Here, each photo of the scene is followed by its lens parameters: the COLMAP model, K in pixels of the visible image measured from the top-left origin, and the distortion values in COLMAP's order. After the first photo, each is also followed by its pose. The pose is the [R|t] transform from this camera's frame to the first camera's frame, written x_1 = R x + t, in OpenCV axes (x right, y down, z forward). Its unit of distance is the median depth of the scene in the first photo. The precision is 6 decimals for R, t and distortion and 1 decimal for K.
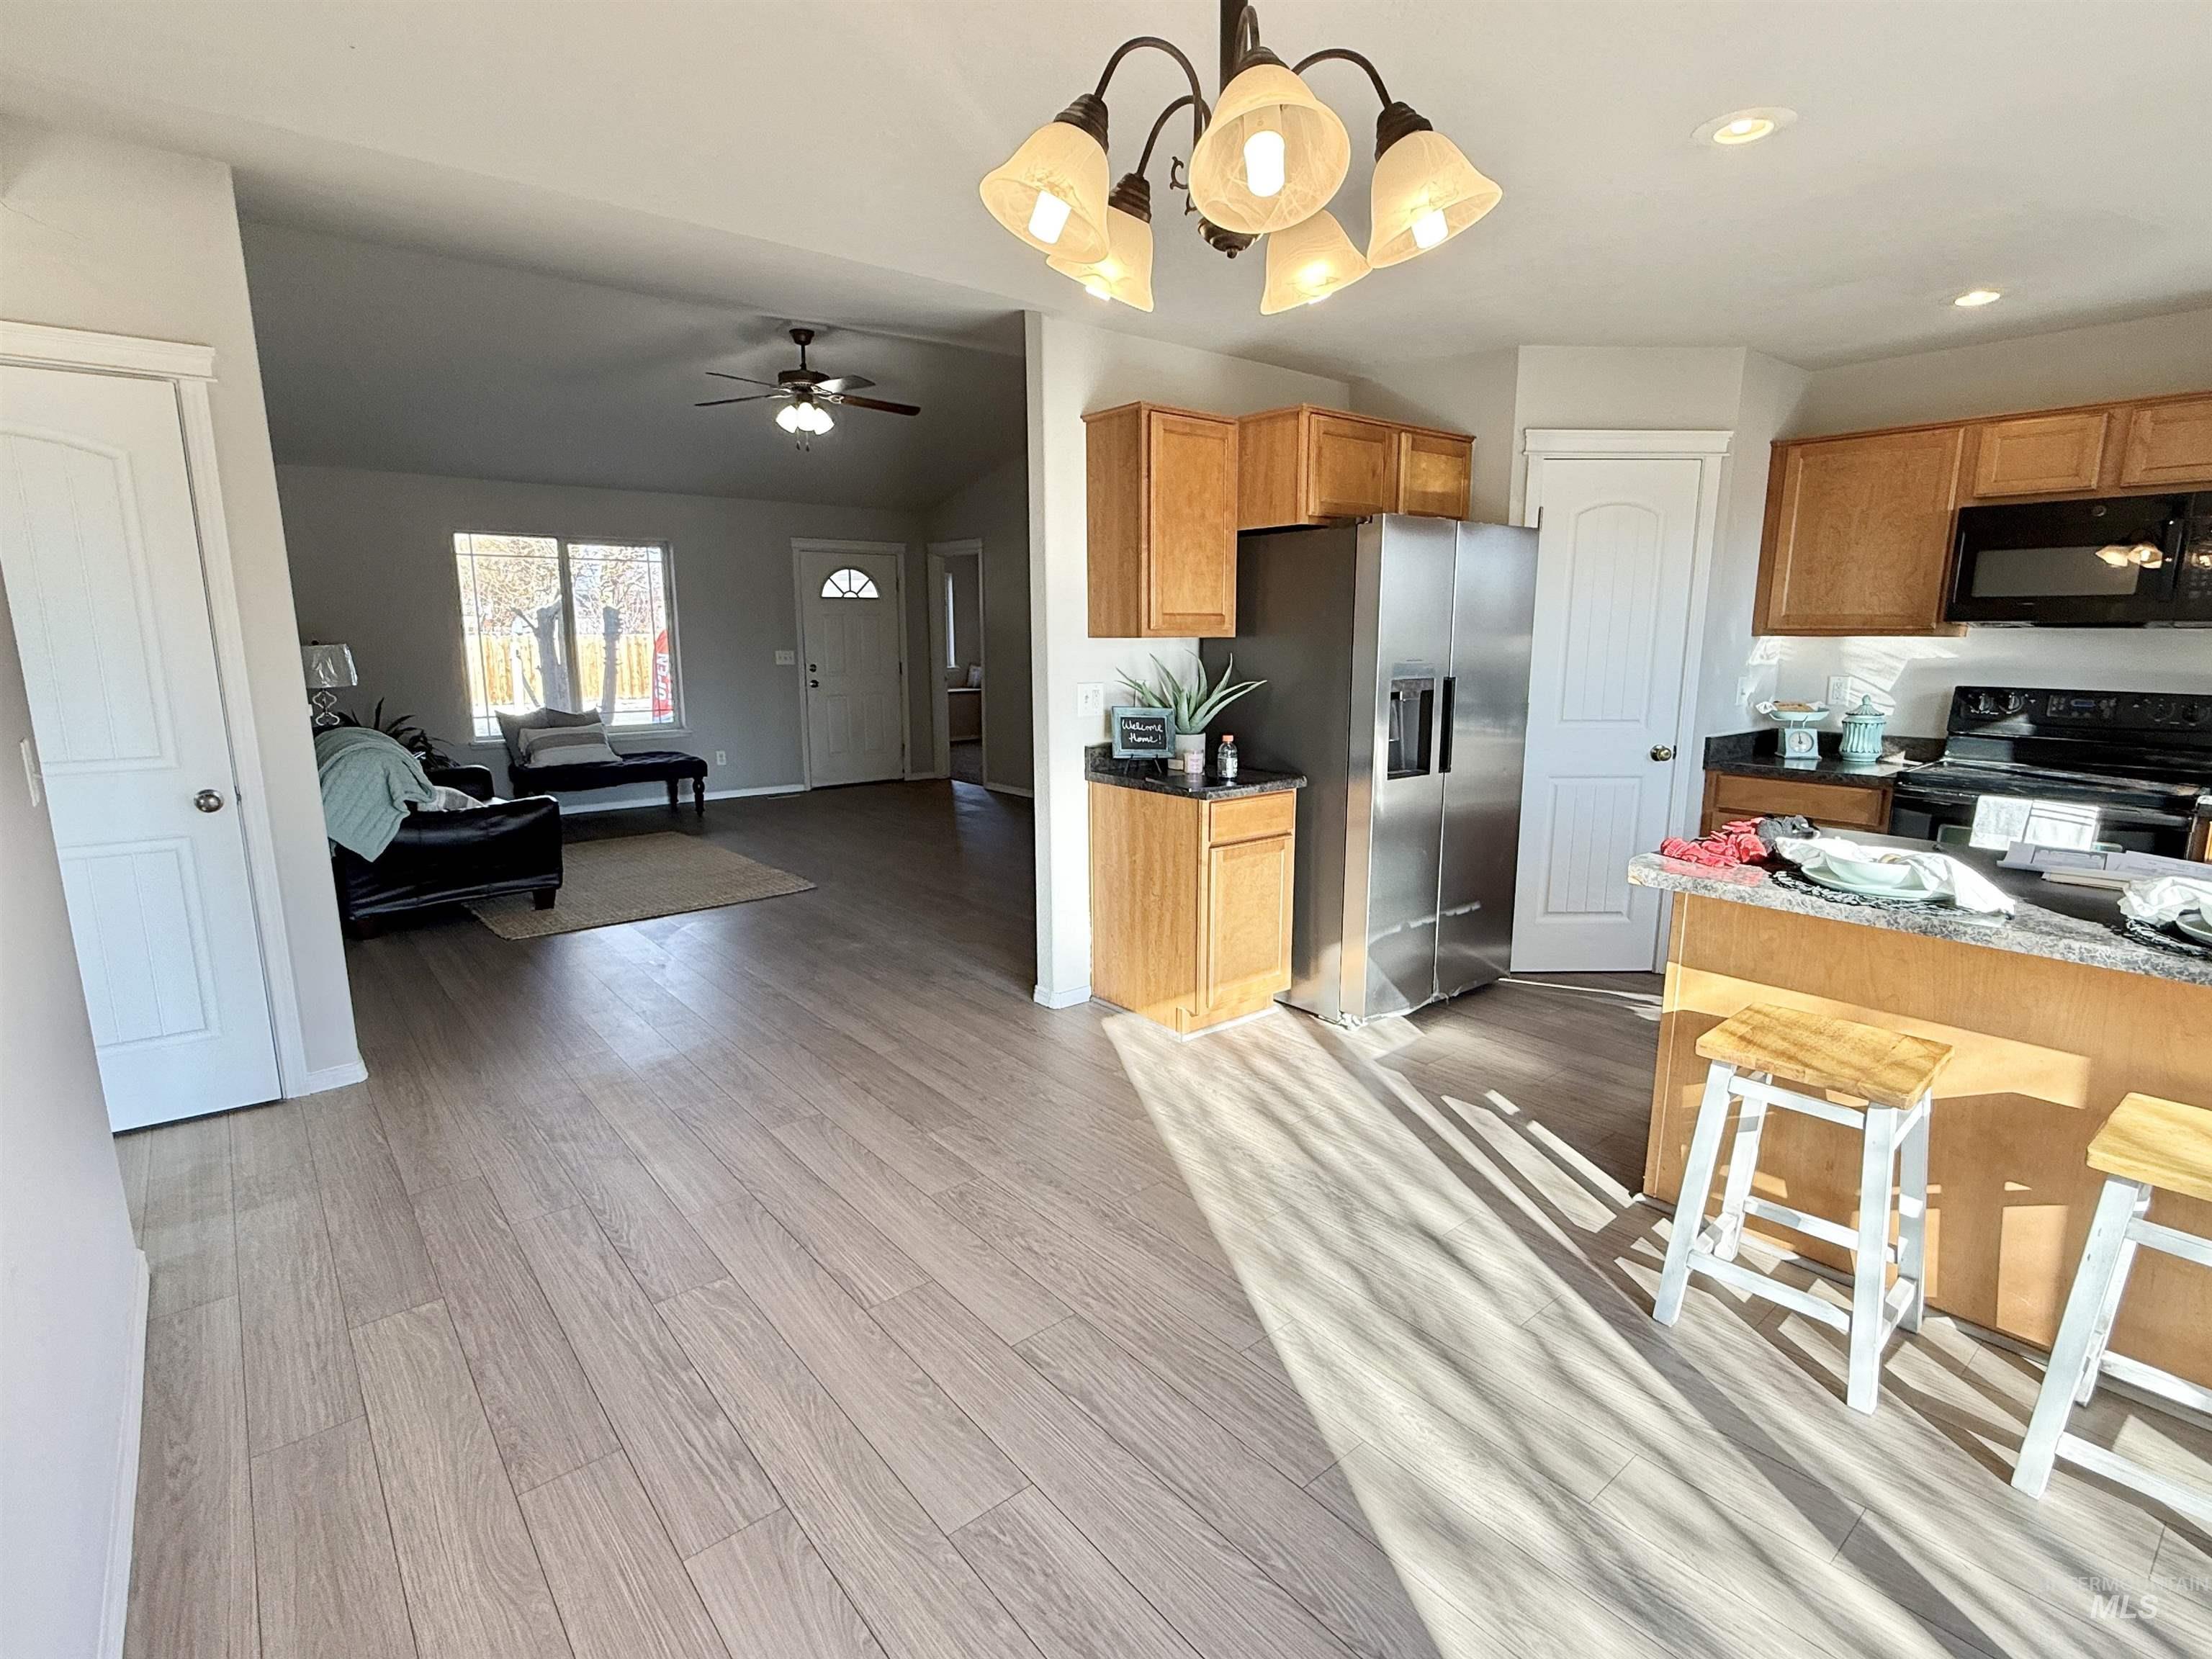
lens RADIAL K [[1074.3, 0, 1105.1], [0, 1074.3, 838.0], [0, 0, 1]] dist [-0.004171, 0.002766]
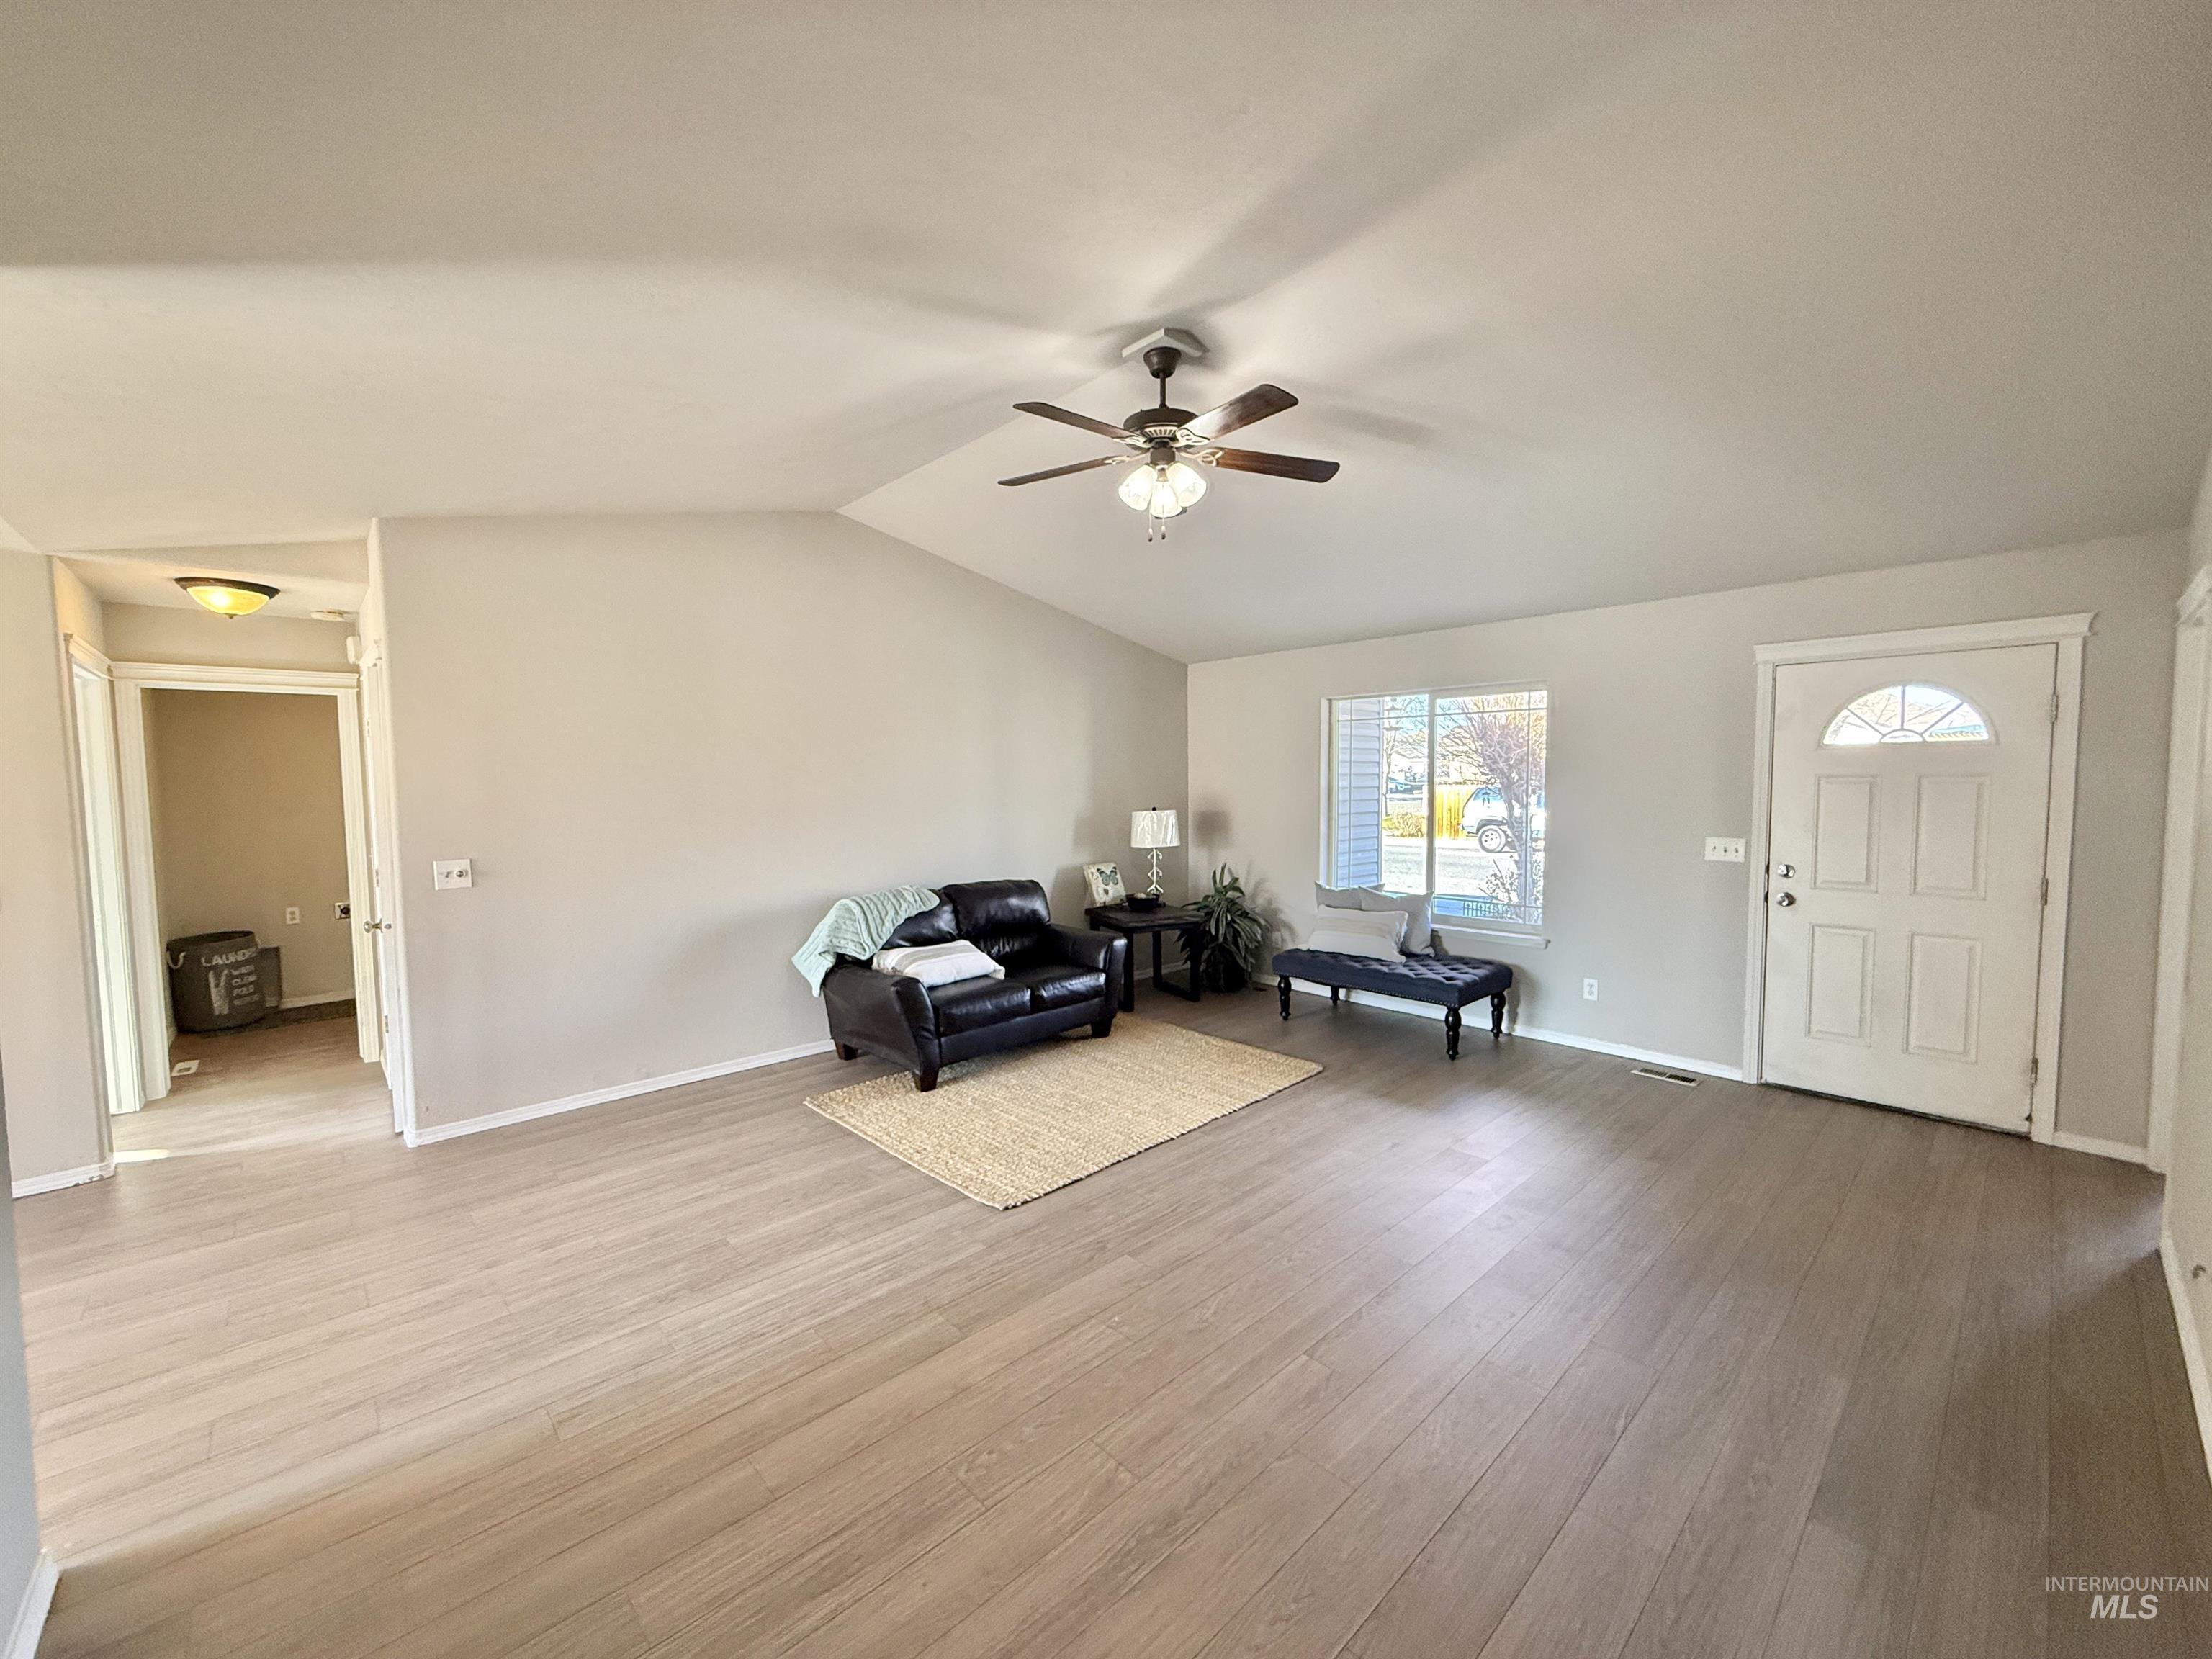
lens RADIAL K [[876.6, 0, 1092.5], [0, 876.6, 836.6], [0, 0, 1]] dist [-0.002491, 0.001400]
pose [[0.053504, 0.065100, -0.996443, 0.169371], [-0.181607, 0.981866, 0.054397, -0.145402], [0.981915, 0.178051, 0.064356, 0.662798]]
